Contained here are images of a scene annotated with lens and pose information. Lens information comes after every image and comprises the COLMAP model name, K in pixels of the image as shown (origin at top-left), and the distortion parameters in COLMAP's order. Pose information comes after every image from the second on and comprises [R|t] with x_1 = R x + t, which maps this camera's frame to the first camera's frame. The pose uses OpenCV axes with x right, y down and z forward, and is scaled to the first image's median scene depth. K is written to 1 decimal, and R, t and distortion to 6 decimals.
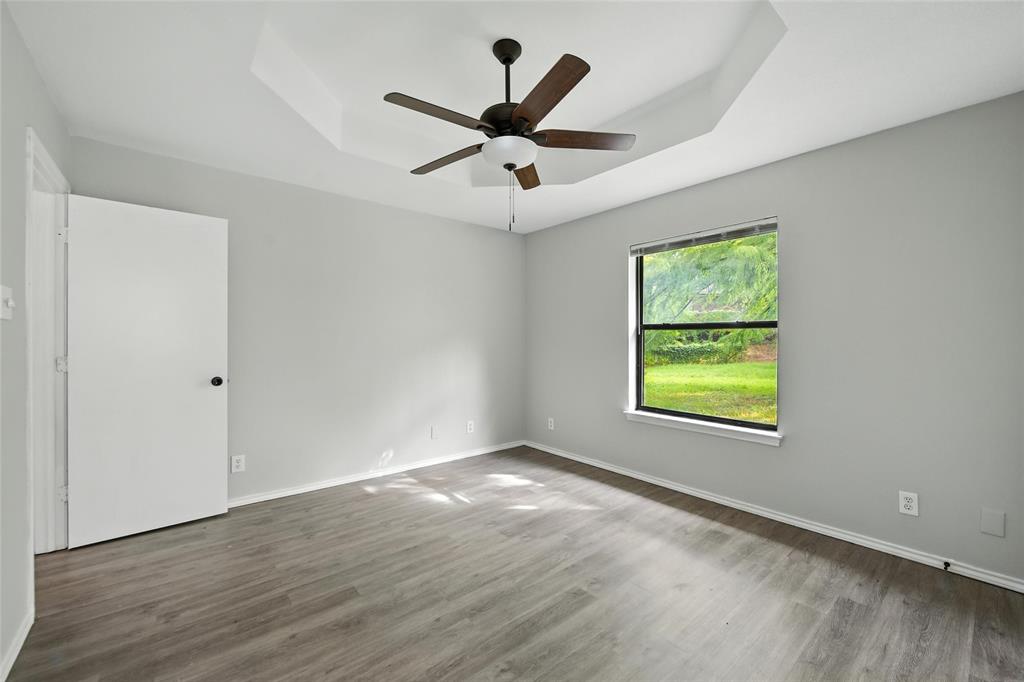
lens RADIAL K [[411.5, 0, 517.8], [0, 411.5, 340.8], [0, 0, 1]] dist [-0.003525, -0.001118]
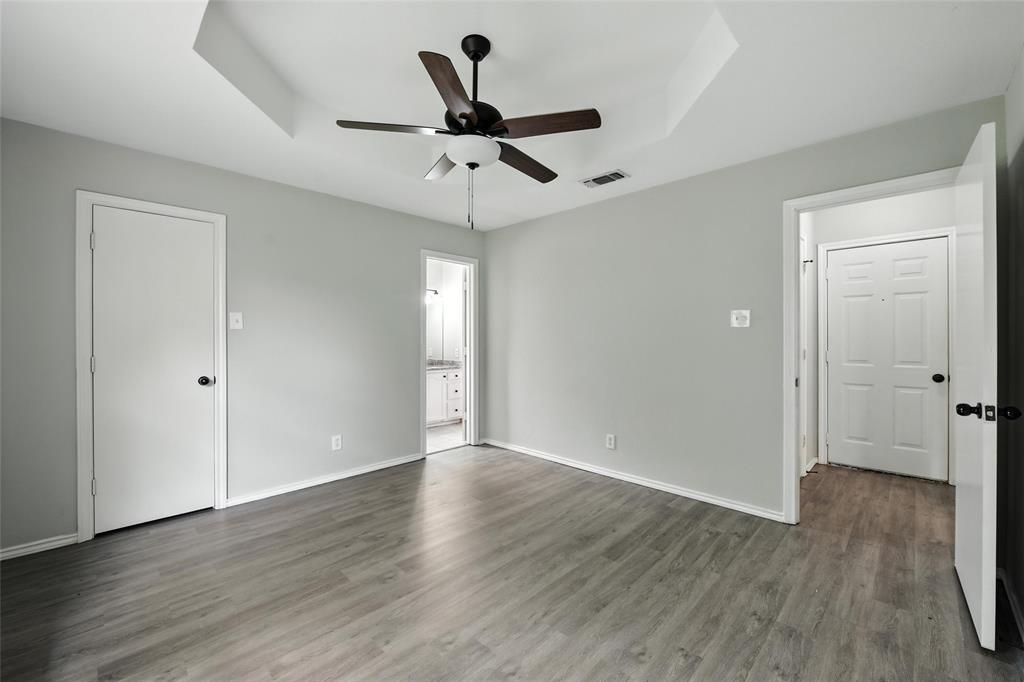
lens RADIAL K [[411.5, 0, 517.9], [0, 411.5, 338.8], [0, 0, 1]] dist [-0.003525, -0.001118]
pose [[-0.995081, 0.000364, -0.099059, -0.027935], [-0.000116, 0.999988, 0.004835, -0.005389], [0.099060, 0.004823, -0.995070, 1.843938]]
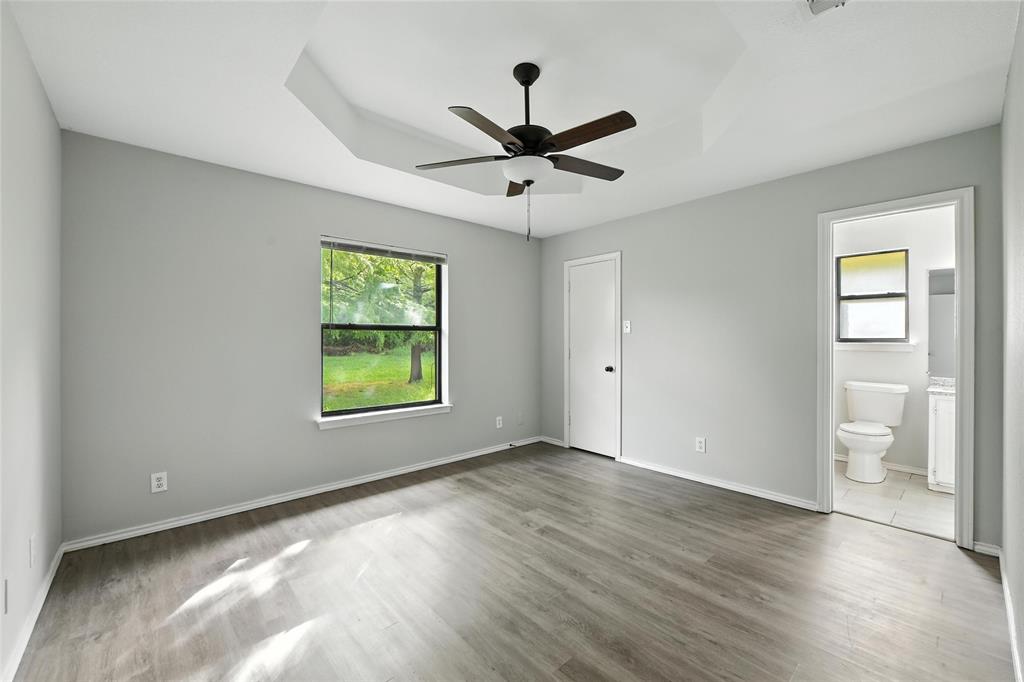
lens RADIAL K [[411.5, 0, 516.0], [0, 411.5, 336.4], [0, 0, 1]] dist [-0.003525, -0.001118]
pose [[-0.034430, 0.005306, 0.999393, -1.023954], [0.002824, 0.999982, -0.005212, -0.006556], [-0.999403, 0.002643, -0.034444, 0.979630]]
